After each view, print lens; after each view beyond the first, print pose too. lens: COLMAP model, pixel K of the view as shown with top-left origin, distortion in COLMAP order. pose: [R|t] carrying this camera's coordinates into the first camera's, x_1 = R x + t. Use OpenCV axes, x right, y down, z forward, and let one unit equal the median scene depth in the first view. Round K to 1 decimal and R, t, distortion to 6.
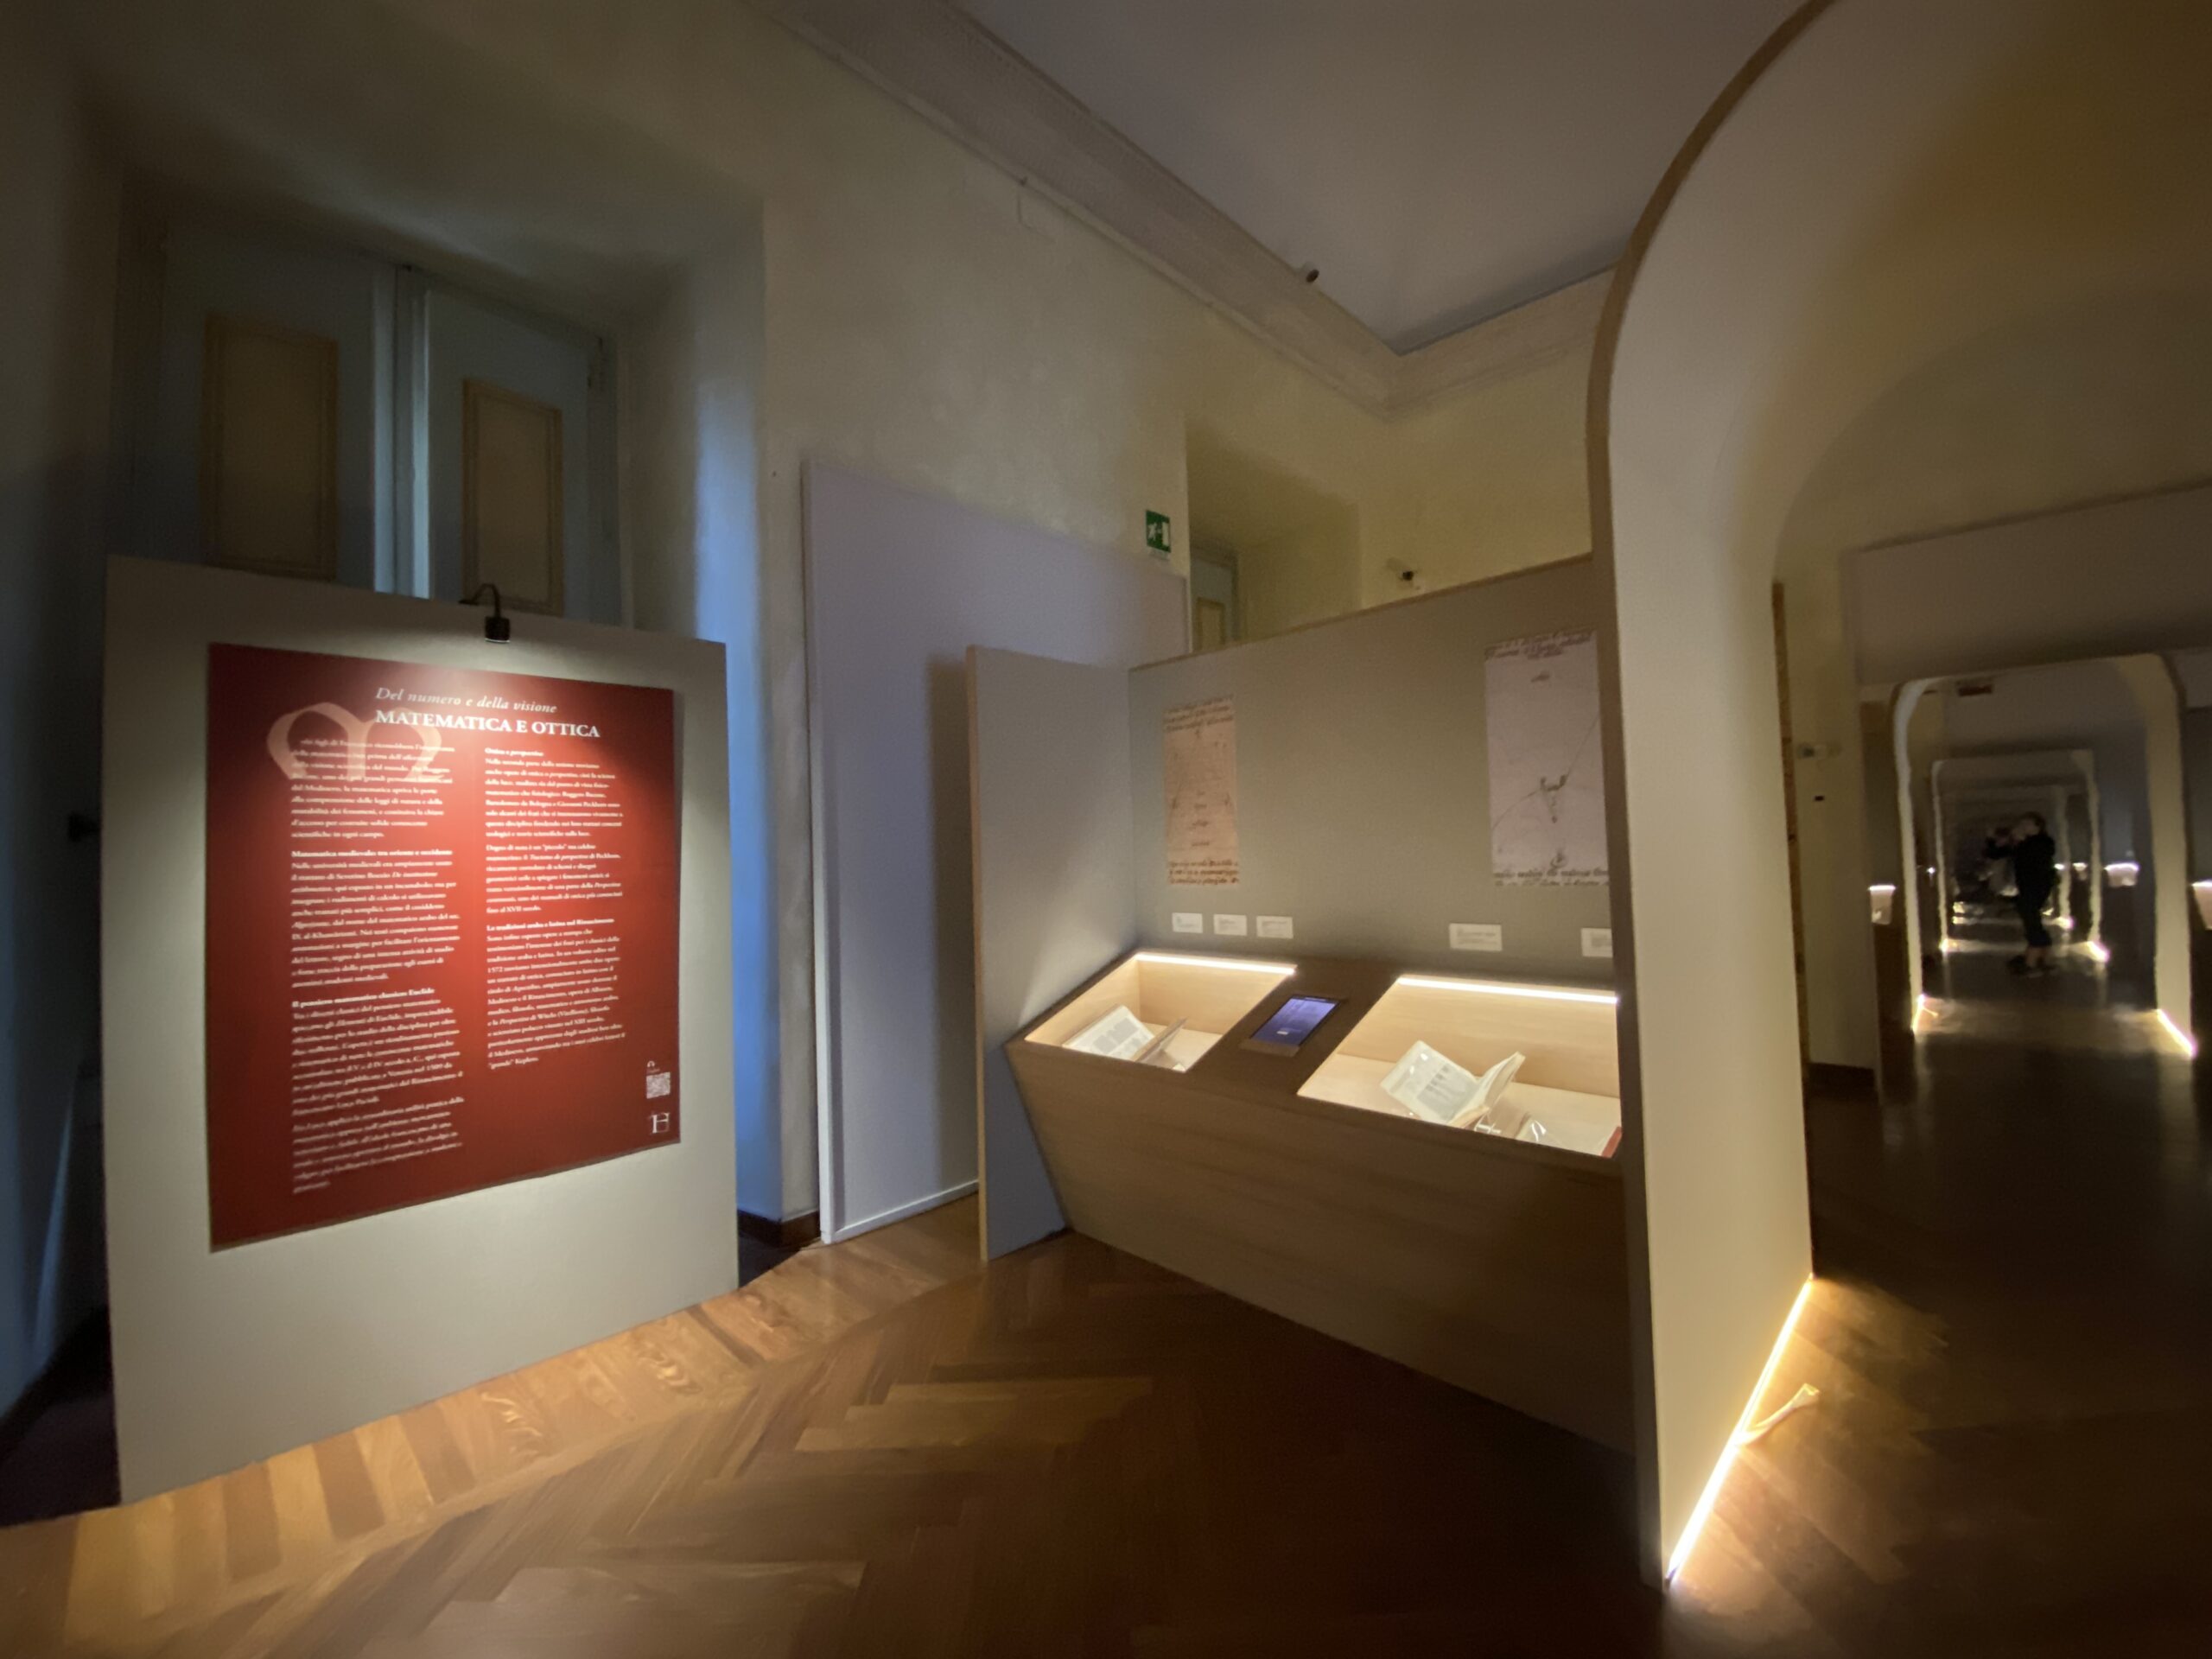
lens RADIAL K [[901.6, 0, 1096.8], [0, 901.6, 833.0], [0, 0, 1]] dist [-0.004220, -0.000294]
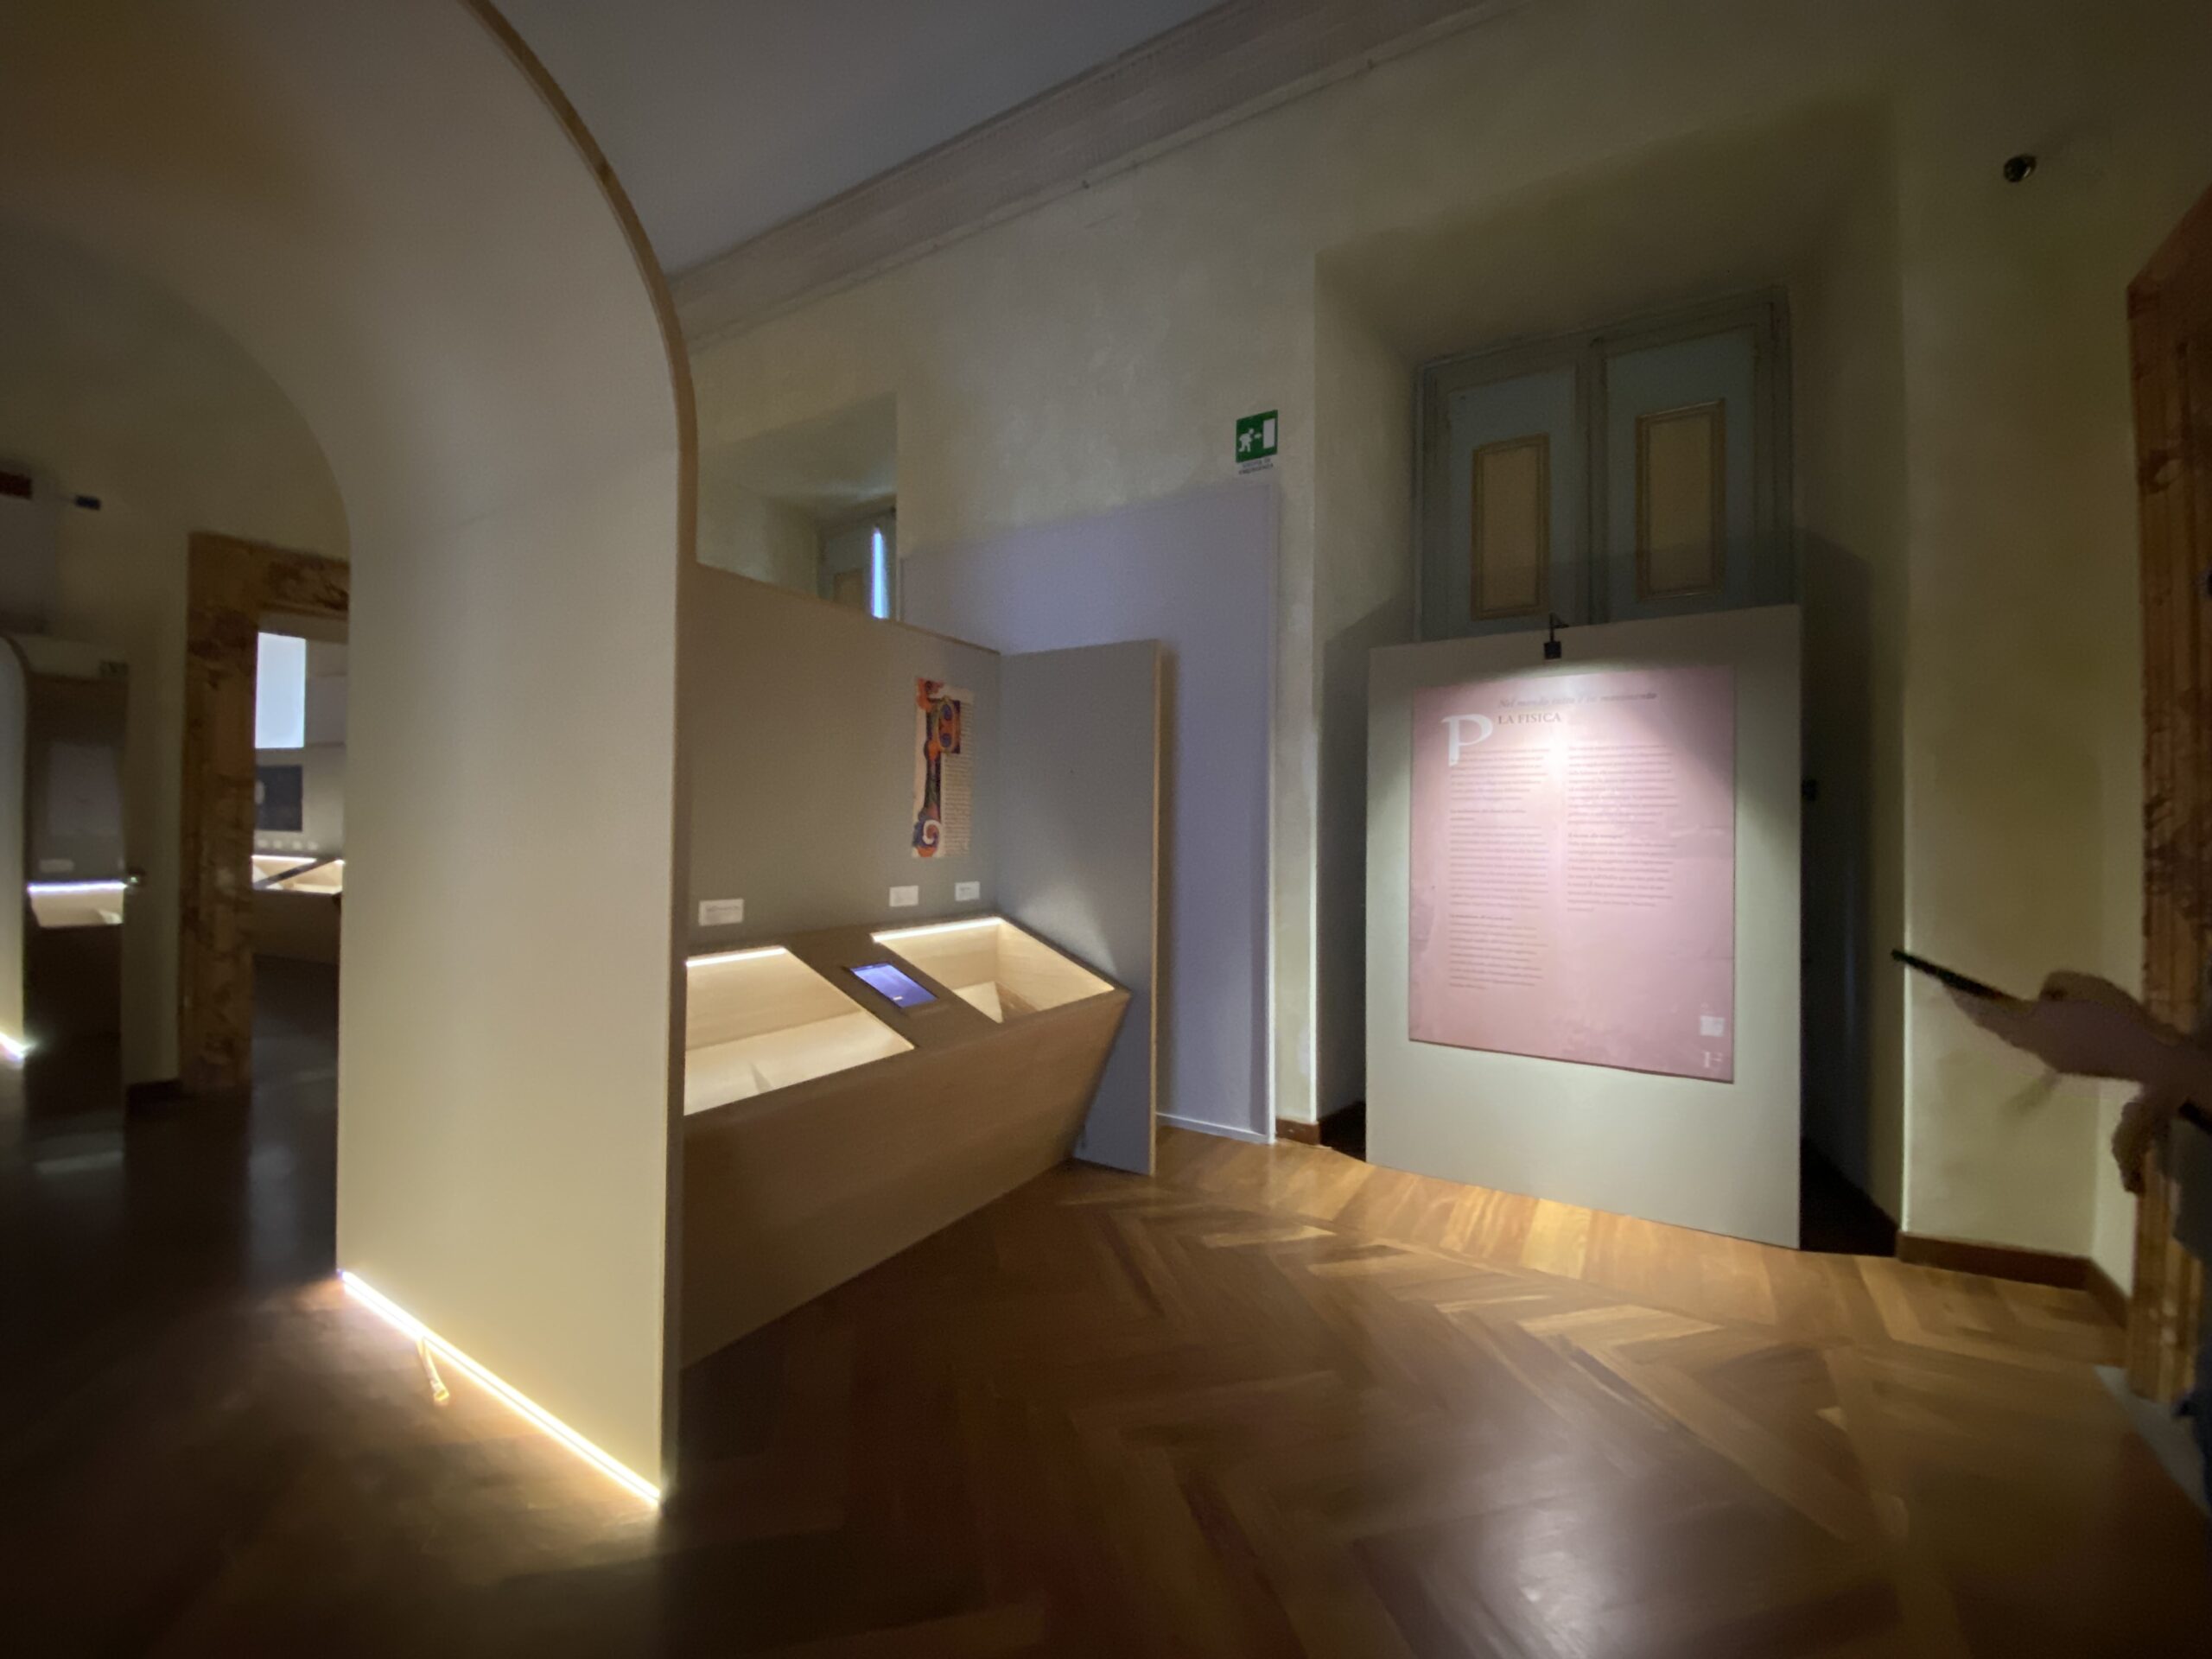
lens RADIAL K [[901.6, 0, 1096.6], [0, 901.6, 823.1], [0, 0, 1]] dist [-0.004220, -0.000294]
pose [[0.243620, 0.022076, -0.969619, 0.852638], [0.016507, 0.999502, 0.026903, -0.005545], [0.969730, -0.022559, 0.243135, 0.658707]]
